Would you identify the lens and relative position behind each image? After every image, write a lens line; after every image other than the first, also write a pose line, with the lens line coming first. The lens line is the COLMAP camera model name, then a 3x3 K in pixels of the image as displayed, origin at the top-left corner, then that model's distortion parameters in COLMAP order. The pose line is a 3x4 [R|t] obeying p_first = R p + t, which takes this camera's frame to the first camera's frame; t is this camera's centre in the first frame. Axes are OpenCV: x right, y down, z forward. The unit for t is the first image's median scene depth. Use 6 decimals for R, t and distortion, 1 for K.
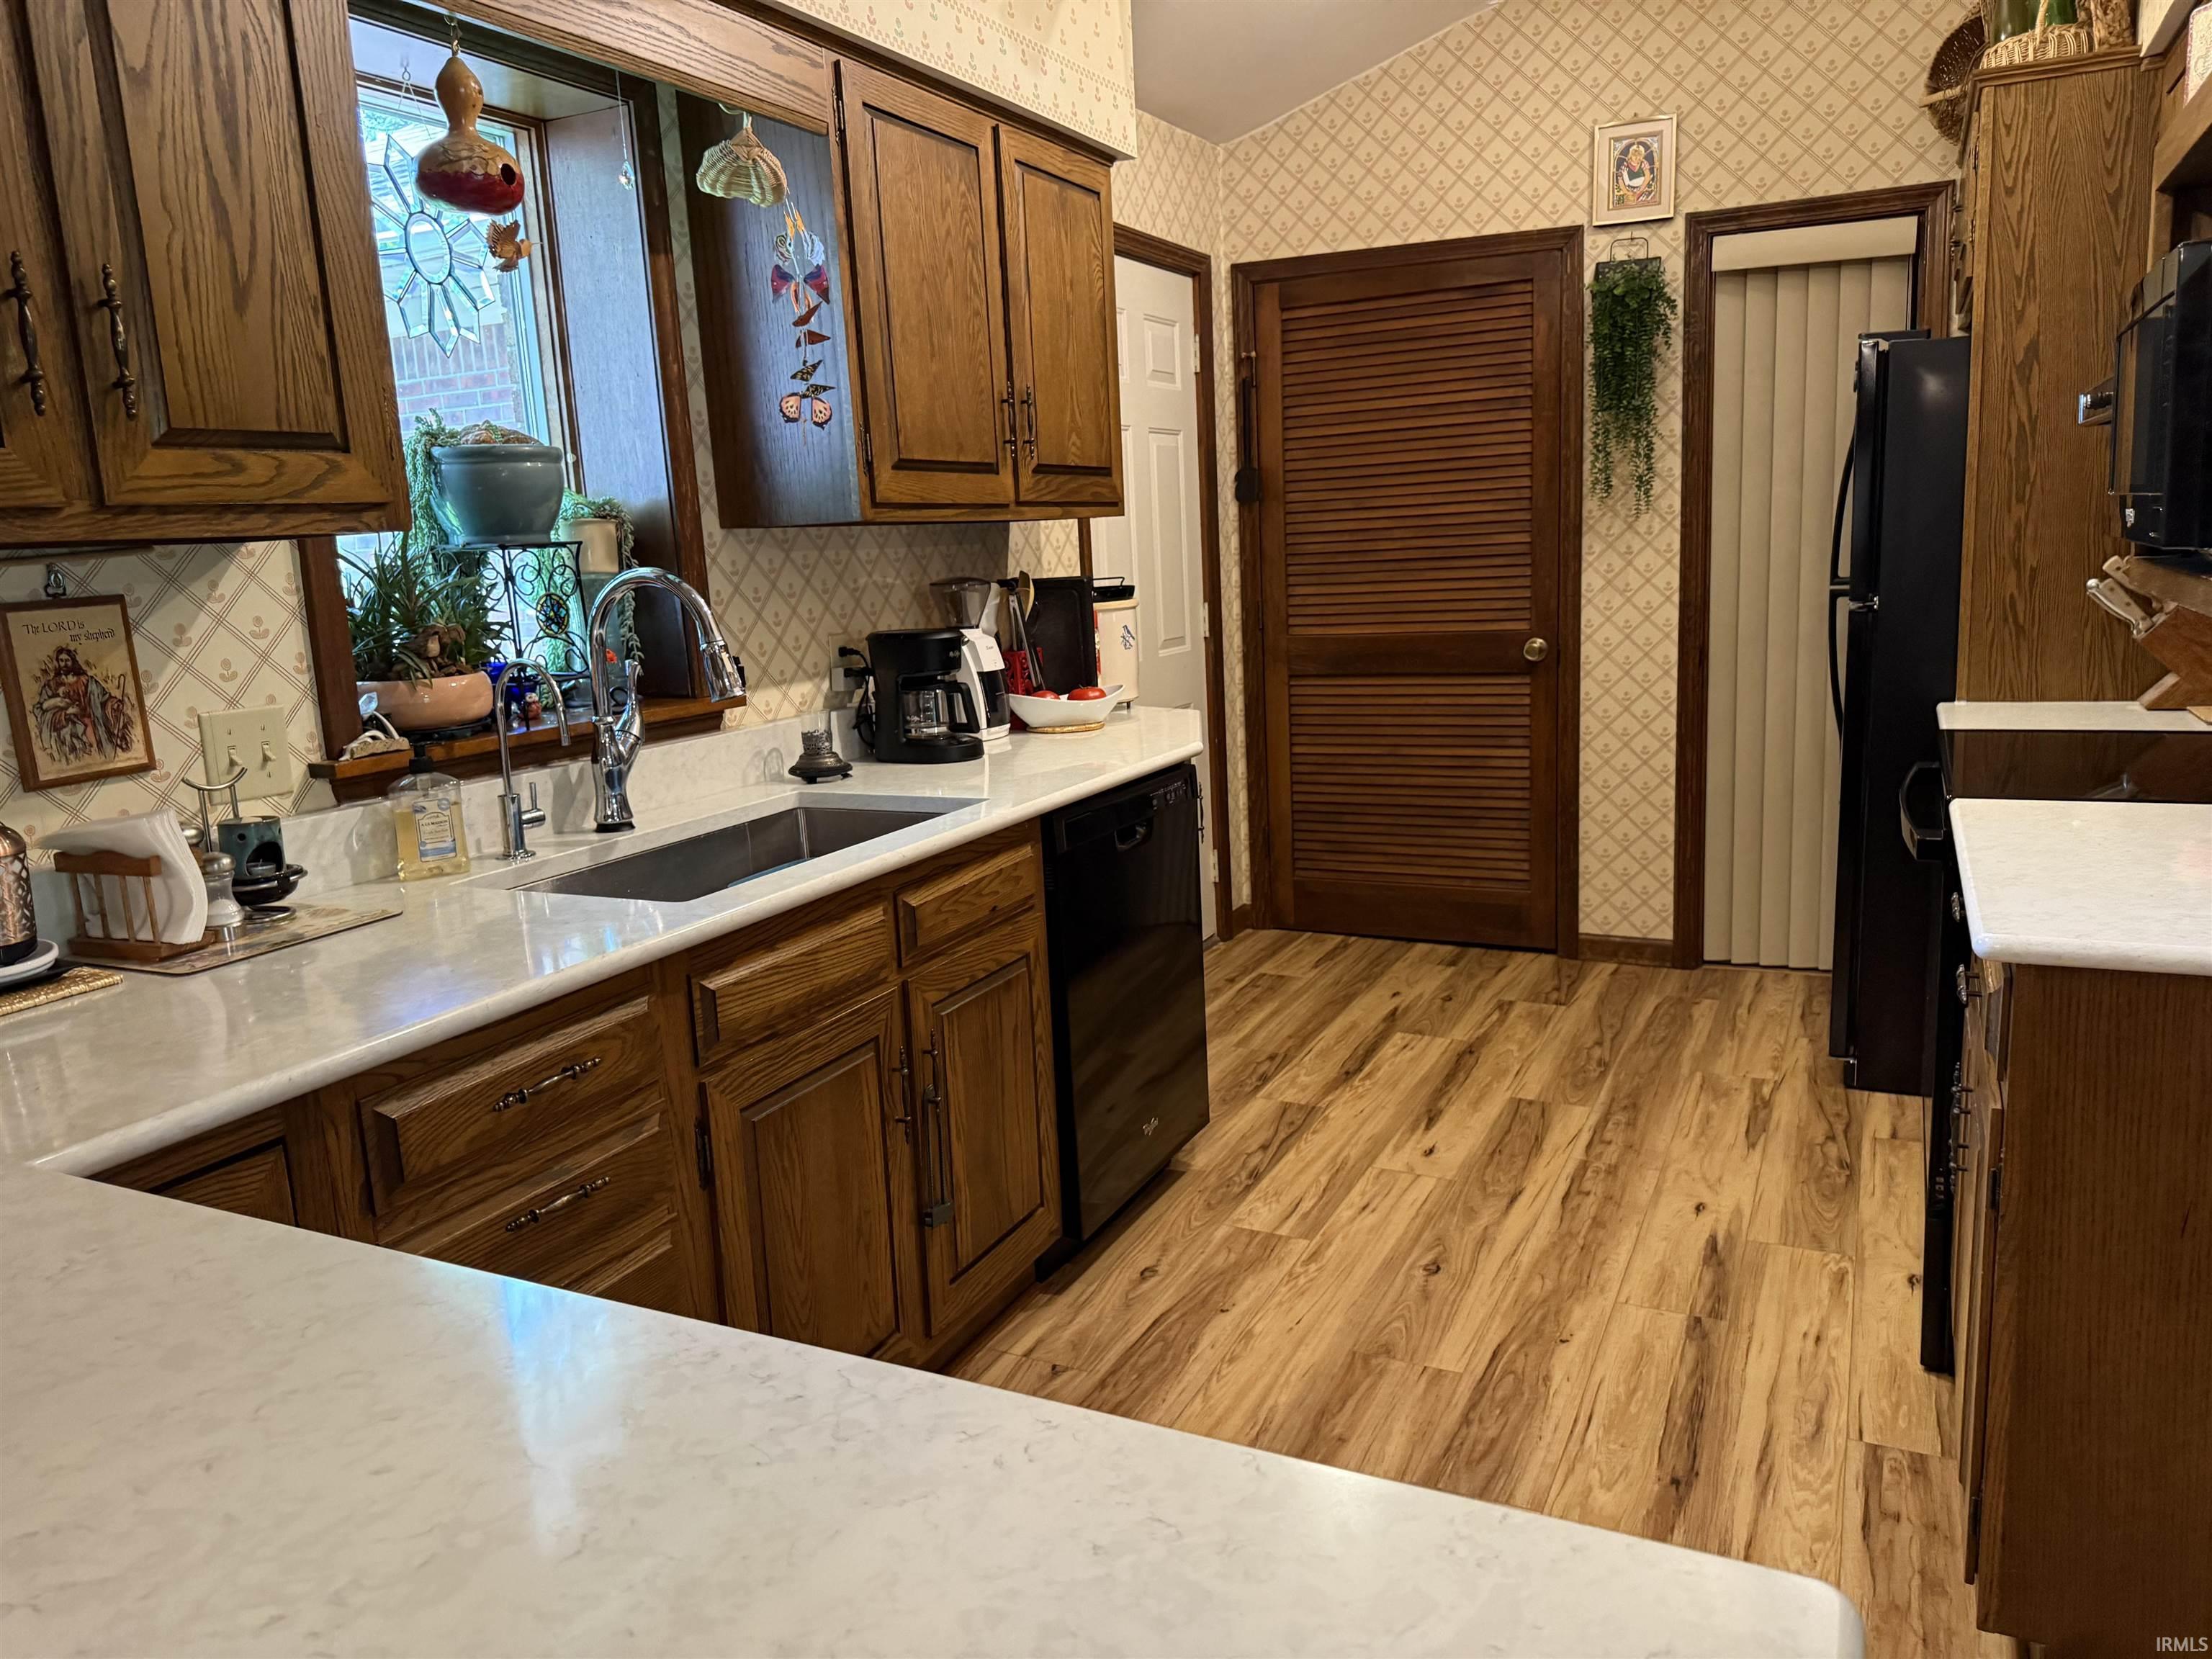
lens RADIAL K [[1546.9, 0, 1106.0], [0, 1546.9, 829.5], [0, 0, 1]] dist [0.086390, -0.113538]
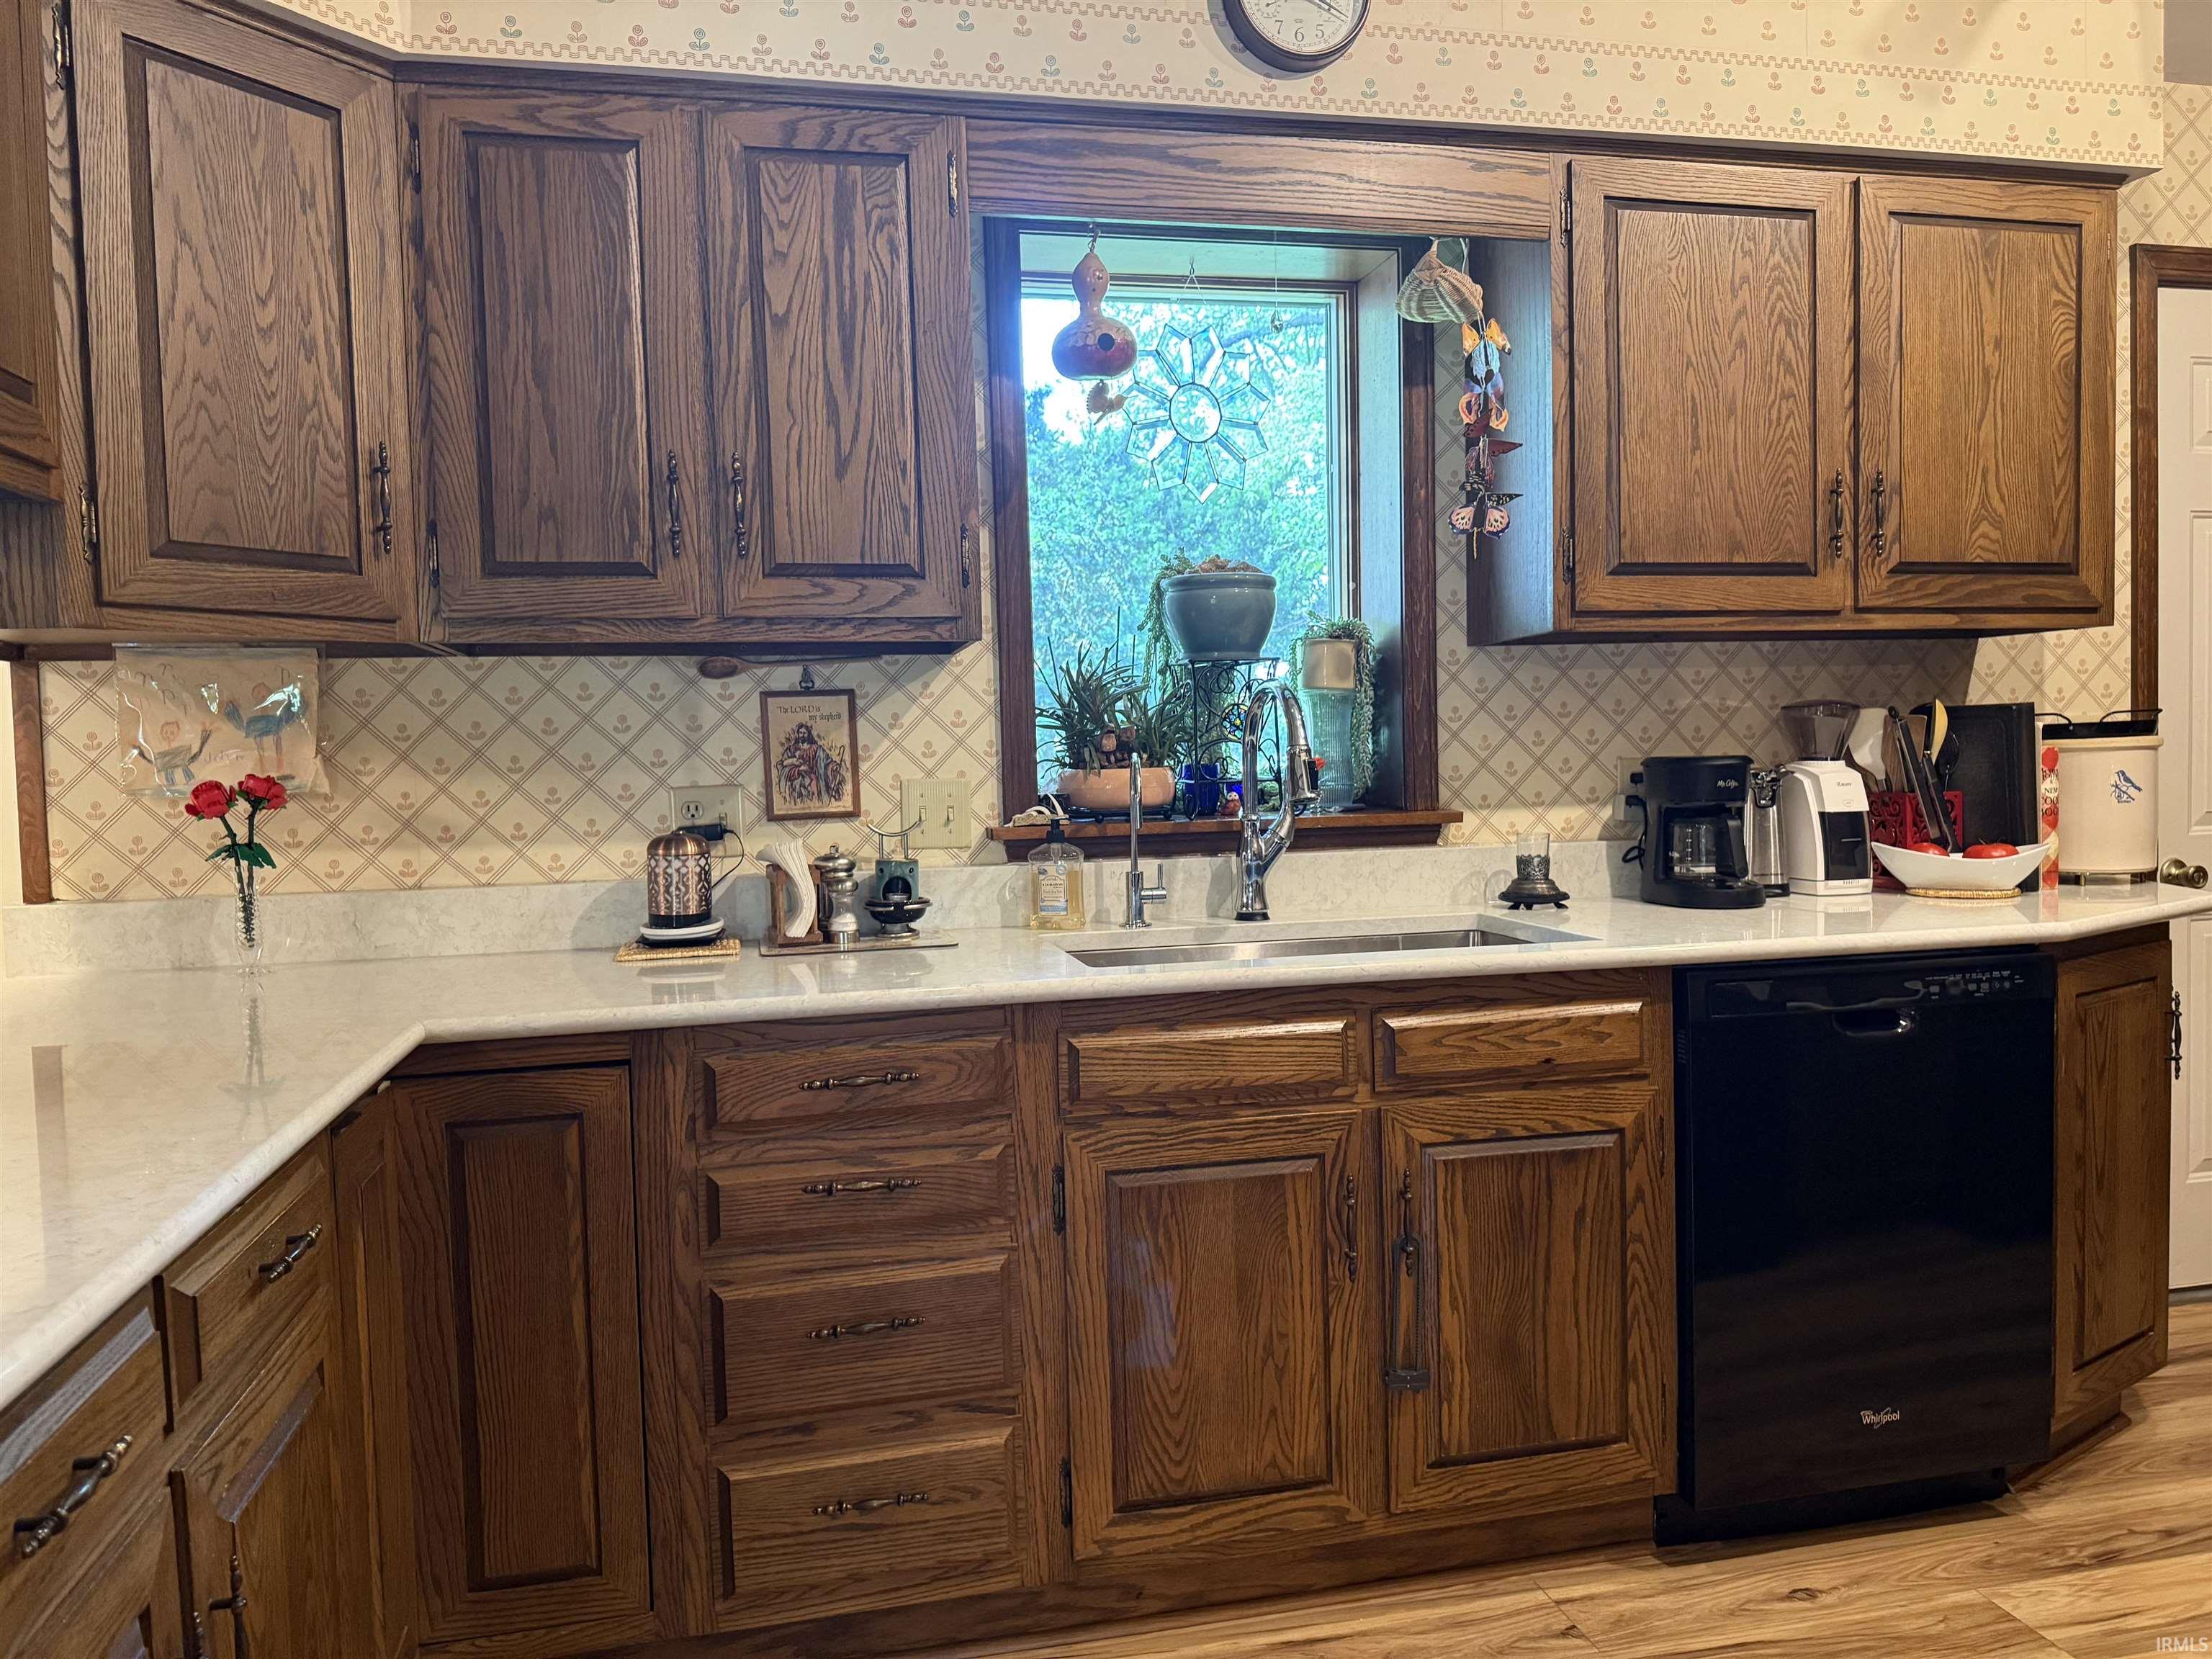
lens RADIAL K [[1546.9, 0, 1106.0], [0, 1546.9, 829.5], [0, 0, 1]] dist [0.086390, -0.113538]
pose [[0.634446, 0.070390, -0.769755, 0.501980], [-0.147836, 0.988511, -0.031456, -0.014563], [0.758698, 0.133755, 0.637564, 0.270388]]
